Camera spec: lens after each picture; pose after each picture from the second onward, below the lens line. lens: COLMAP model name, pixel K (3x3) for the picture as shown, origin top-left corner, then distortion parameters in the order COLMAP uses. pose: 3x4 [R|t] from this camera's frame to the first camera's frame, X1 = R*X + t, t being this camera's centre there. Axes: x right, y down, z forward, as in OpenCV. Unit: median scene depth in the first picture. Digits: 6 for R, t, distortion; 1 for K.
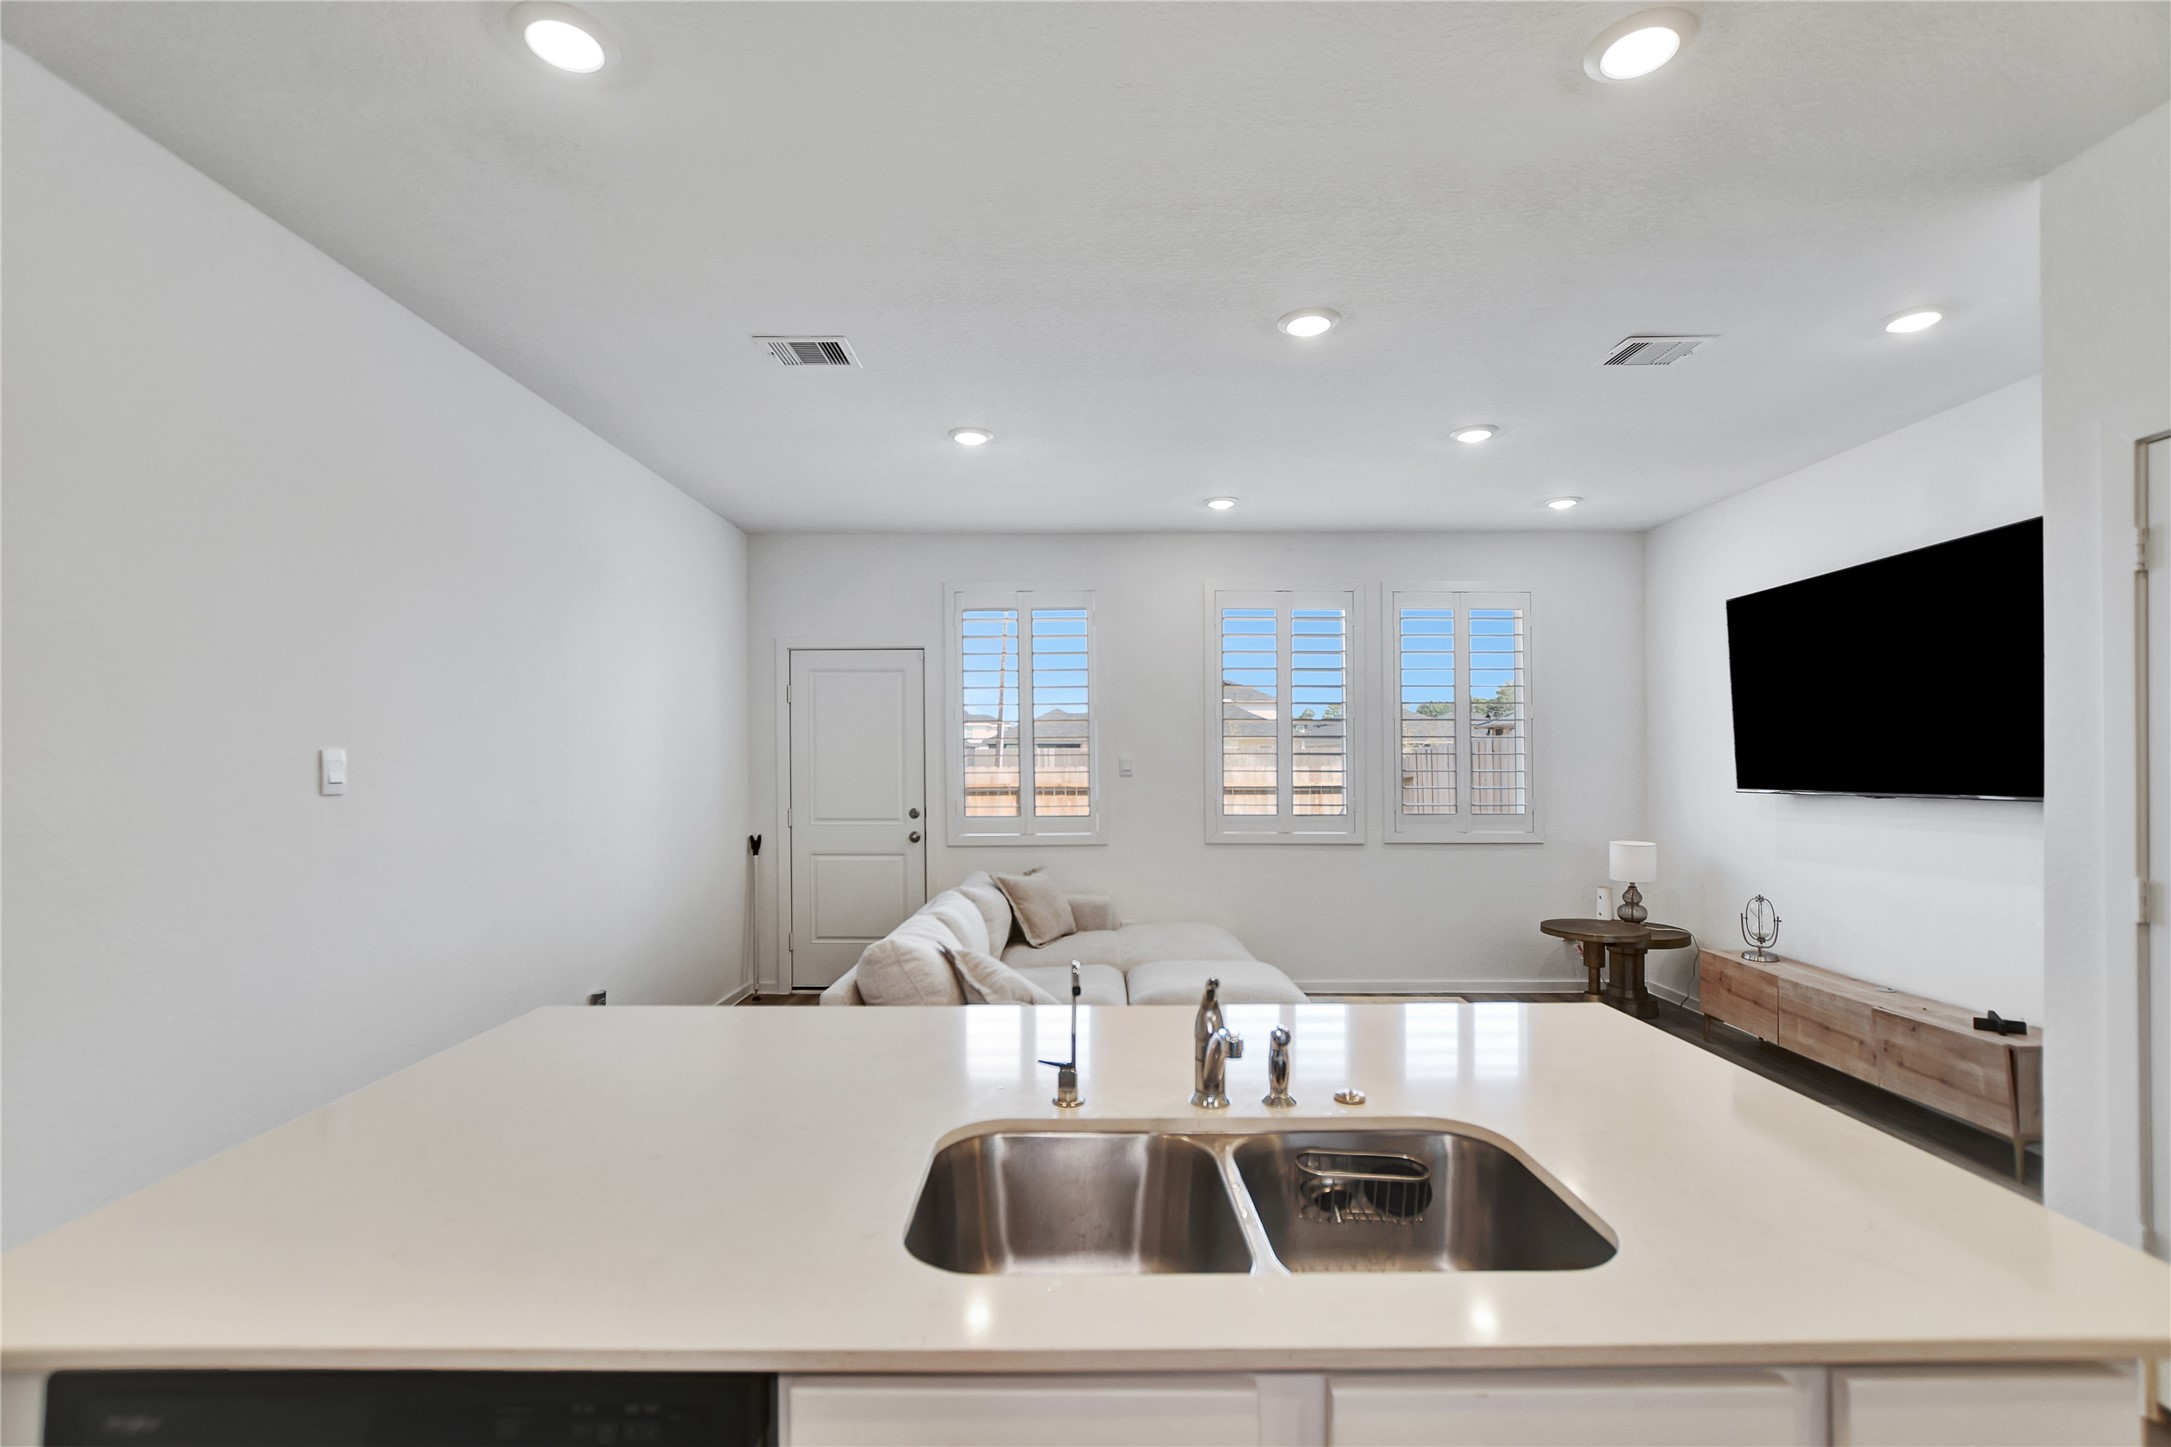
lens RADIAL K [[963.0, 0, 1081.4], [0, 963.0, 750.2], [0, 0, 1]] dist [-0.011558, -0.000255]
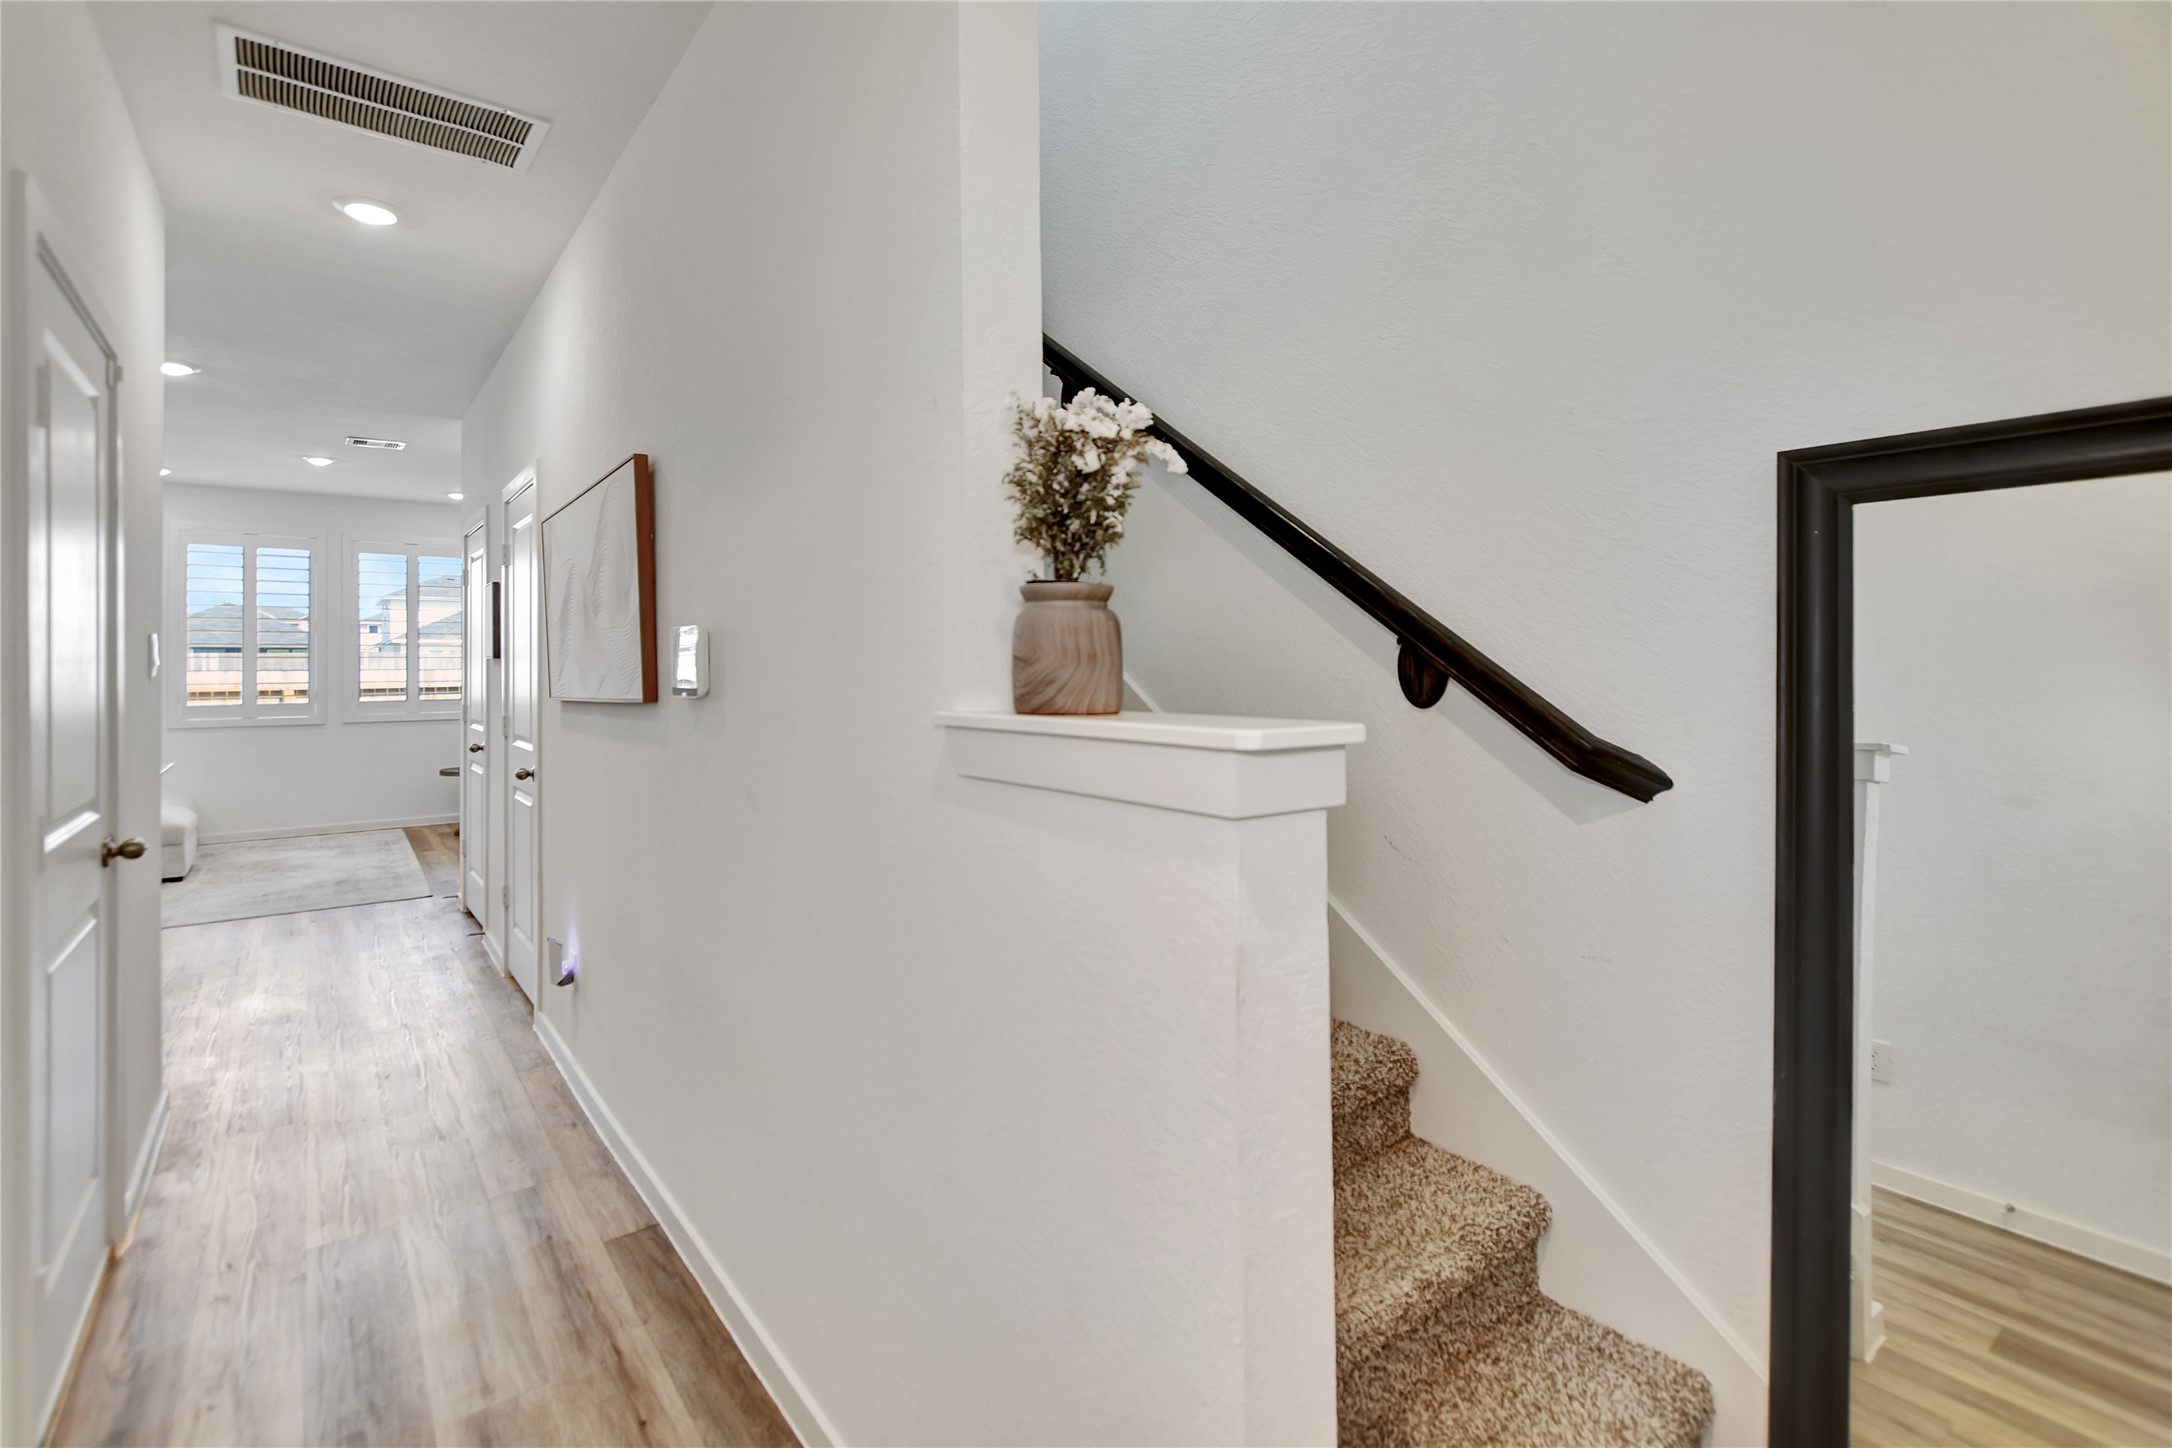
lens RADIAL K [[980.2, 0, 1085.0], [0, 980.2, 668.4], [0, 0, 1]] dist [-0.011997, 0.000325]
pose [[0.780231, -0.001136, 0.625491, 0.305311], [-0.005468, 0.999948, 0.008637, 0.000310], [-0.625468, -0.010159, 0.780184, -0.839642]]
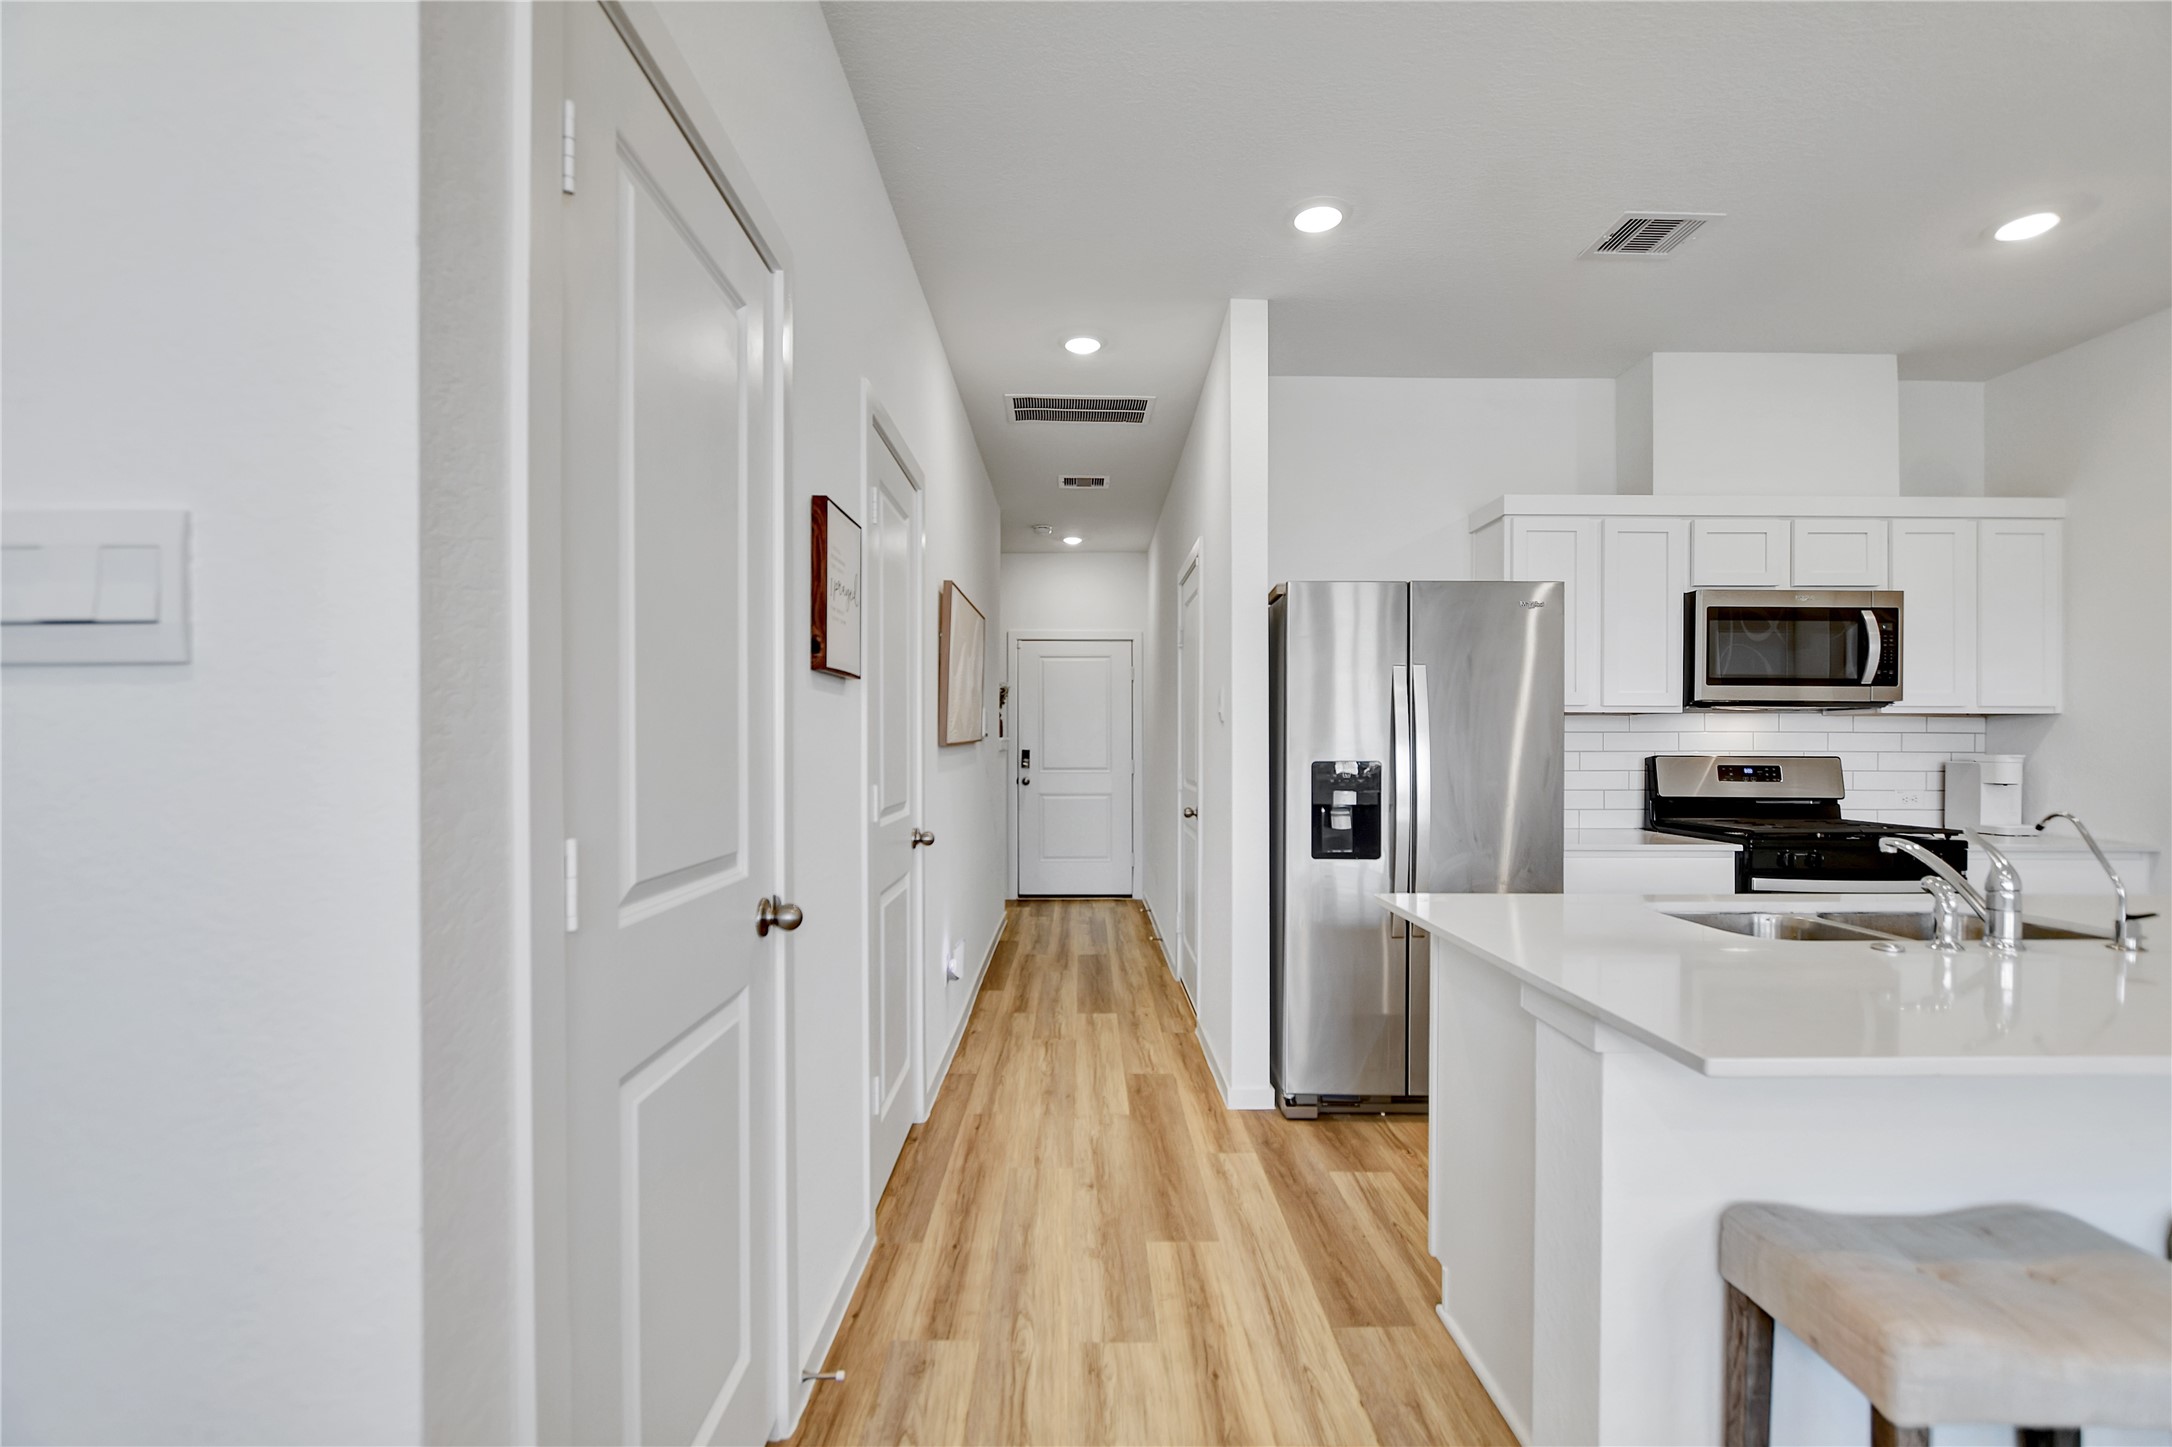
lens RADIAL K [[955.6, 0, 1075.0], [0, 955.6, 748.9], [0, 0, 1]] dist [-0.014766, 0.000729]
pose [[-0.999998, -0.000646, 0.001916, 0.339957], [-0.000656, 0.999987, -0.004990, 0.036654], [-0.001912, -0.004991, -0.999986, 0.581746]]
